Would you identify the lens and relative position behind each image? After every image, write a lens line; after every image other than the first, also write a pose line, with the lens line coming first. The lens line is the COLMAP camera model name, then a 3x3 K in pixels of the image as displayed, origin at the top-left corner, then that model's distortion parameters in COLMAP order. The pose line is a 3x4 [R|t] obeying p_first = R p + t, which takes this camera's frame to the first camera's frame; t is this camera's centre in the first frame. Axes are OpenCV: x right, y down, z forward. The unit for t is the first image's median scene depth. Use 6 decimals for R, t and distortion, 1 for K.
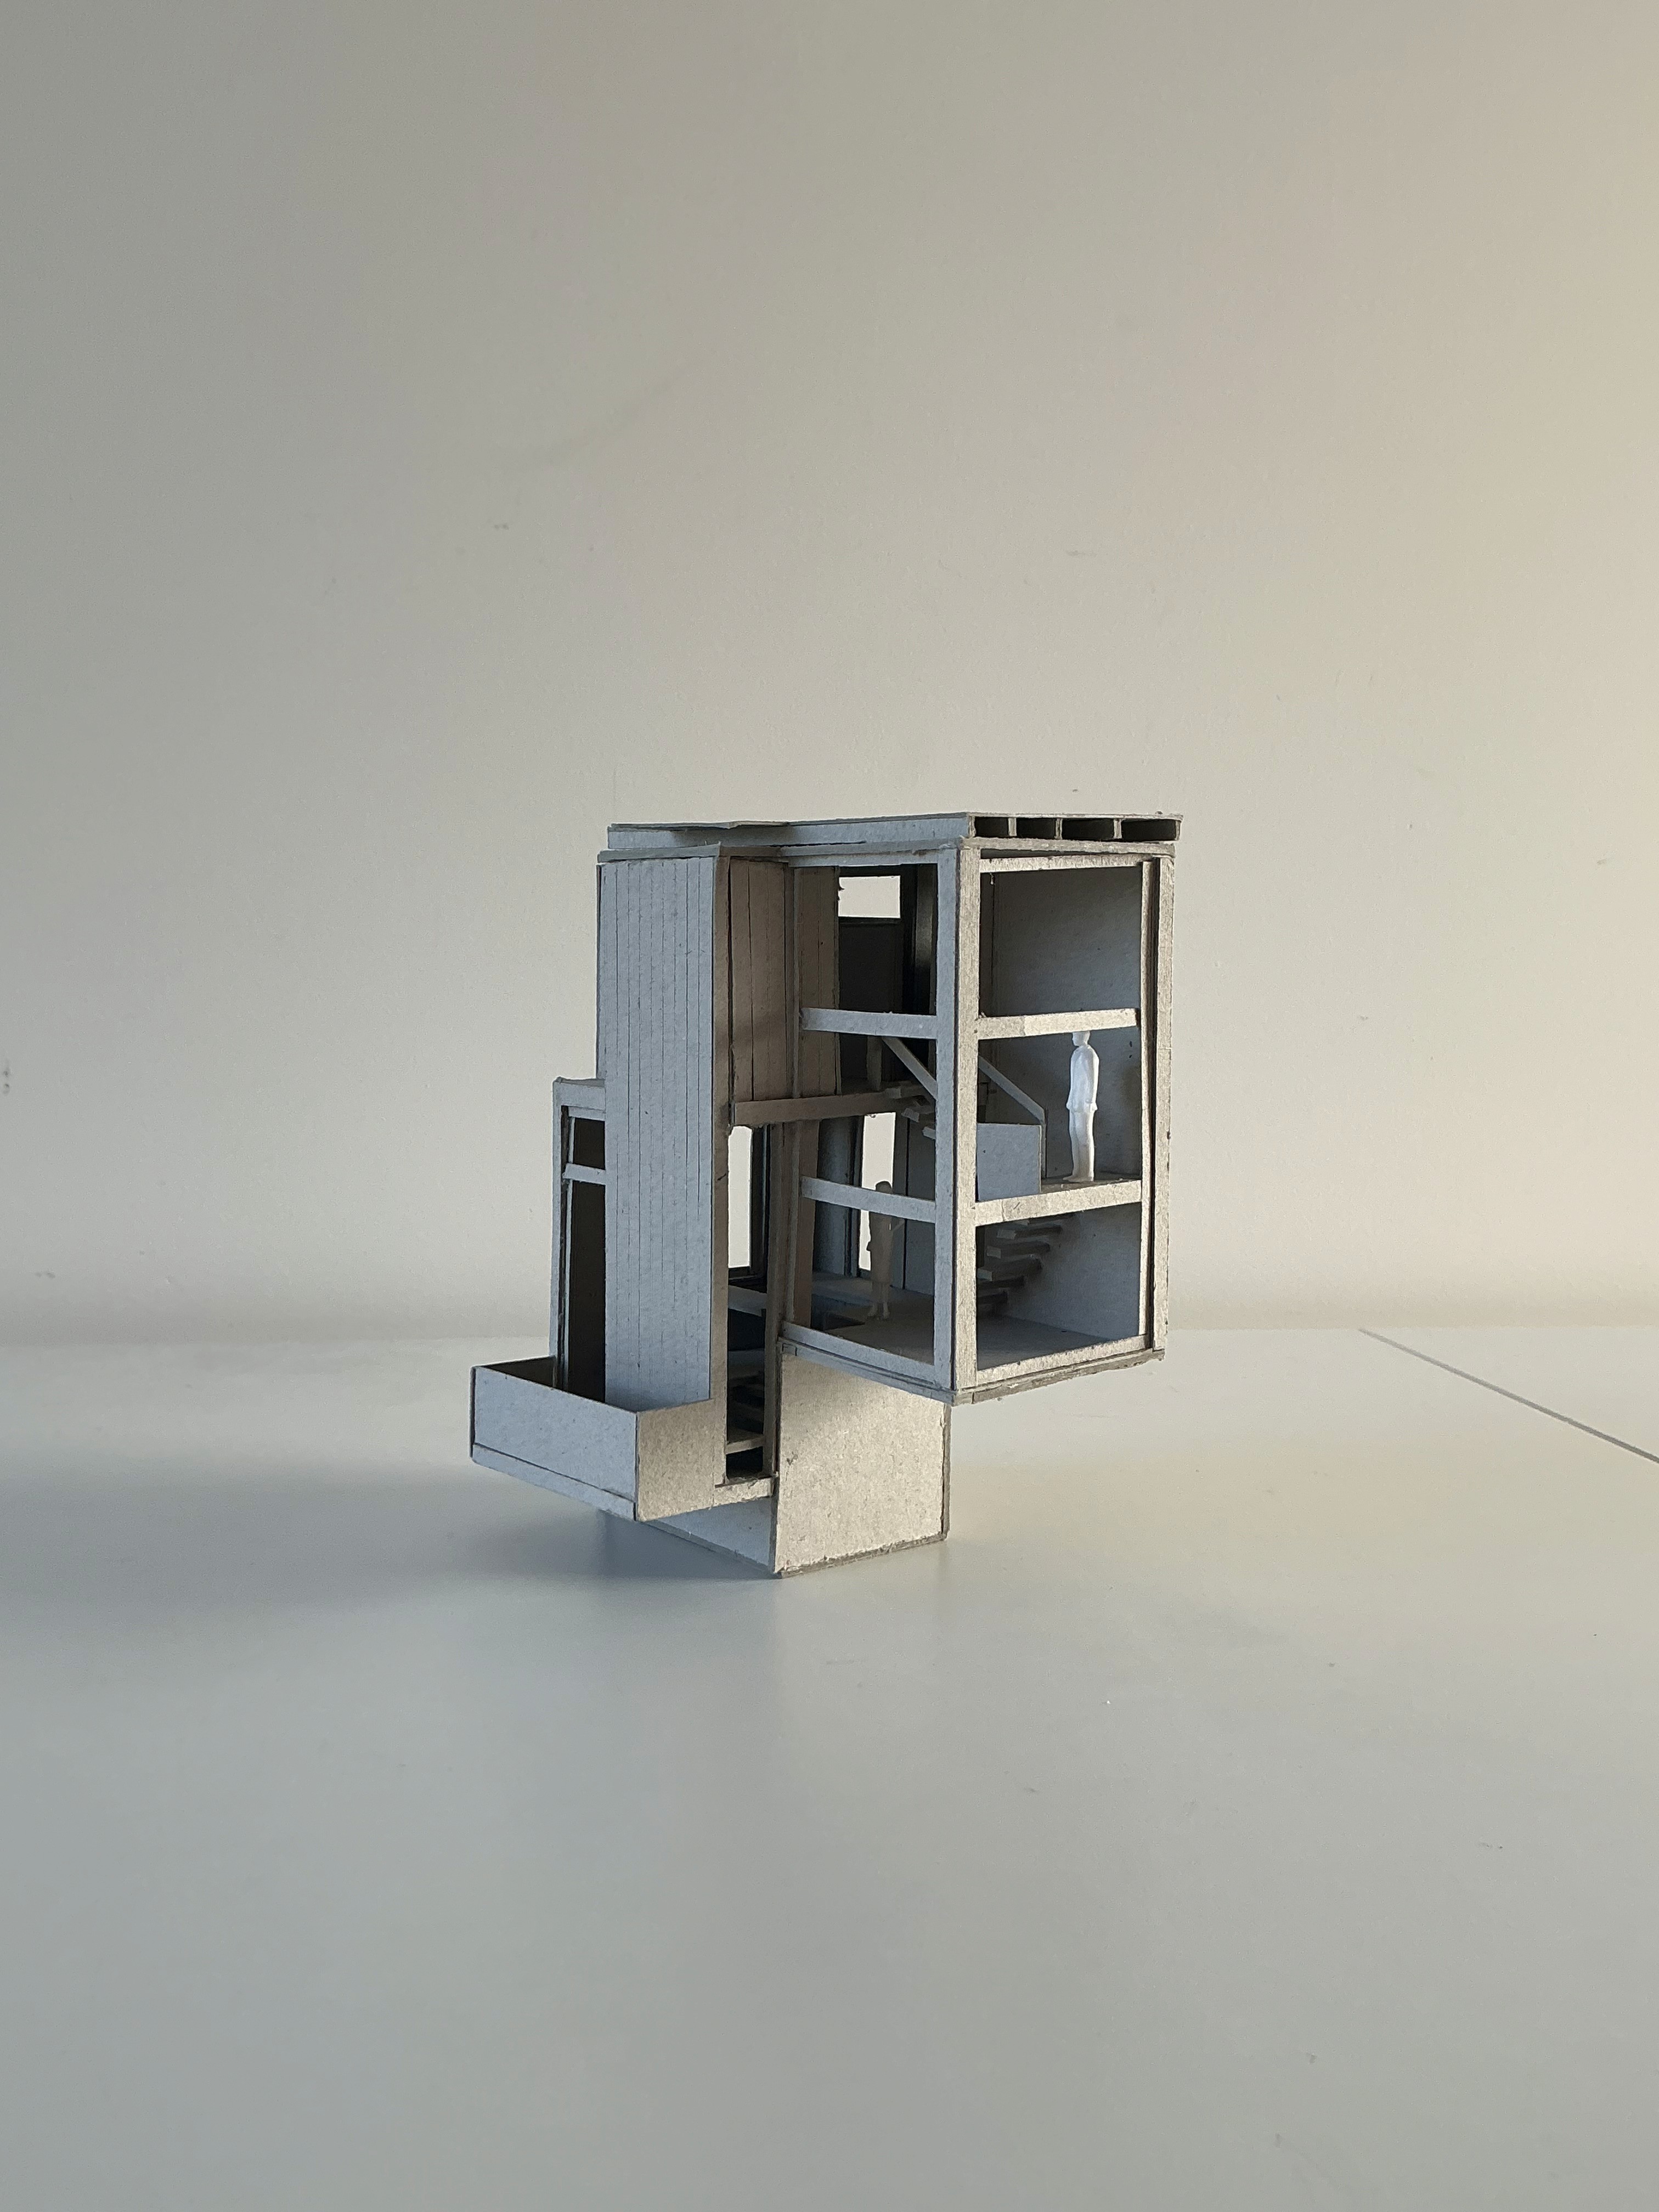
lens RADIAL K [[2022.5, 0, 841.5], [0, 2022.5, 1097.2], [0, 0, 1]] dist [0.012770, 0.000000]
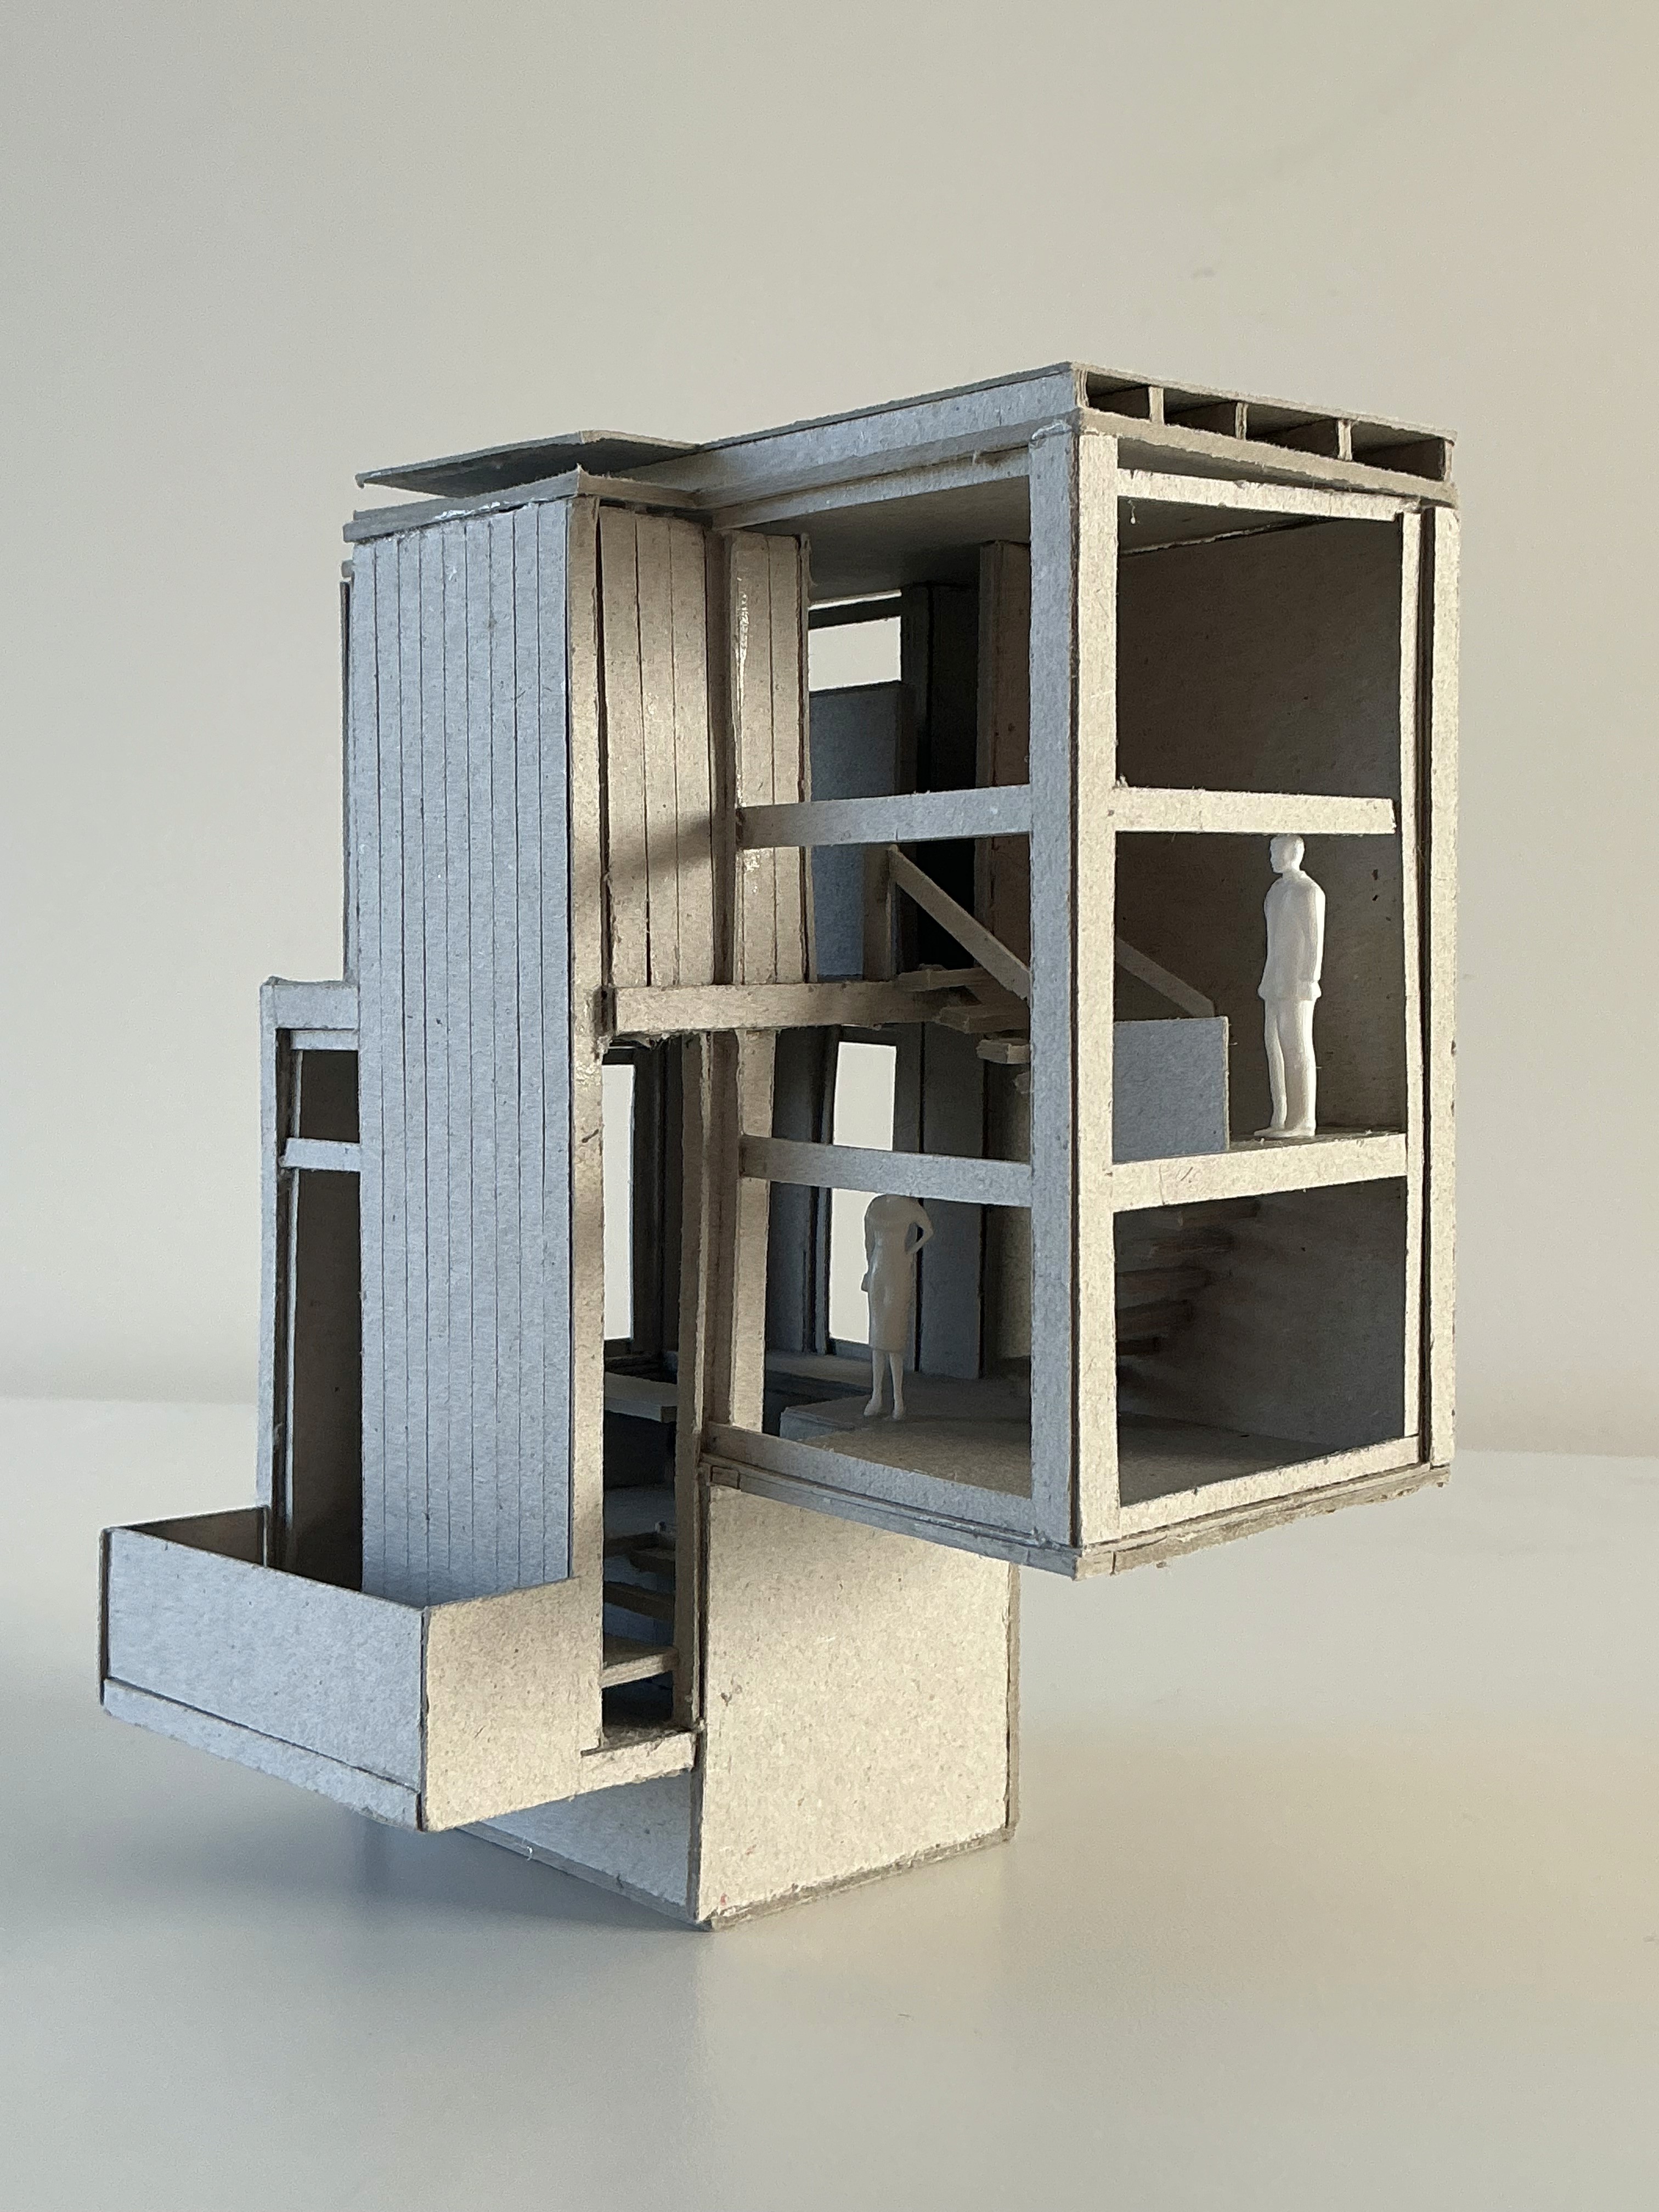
lens RADIAL K [[2602.2, 0, 820.0], [0, 2602.2, 1102.9], [0, 0, 1]] dist [0.068951, 0.000000]
pose [[0.998643, -0.011893, 0.050694, -0.034326], [0.013652, 0.999312, -0.034484, 0.053909], [-0.050249, 0.035129, 0.998119, 0.342459]]
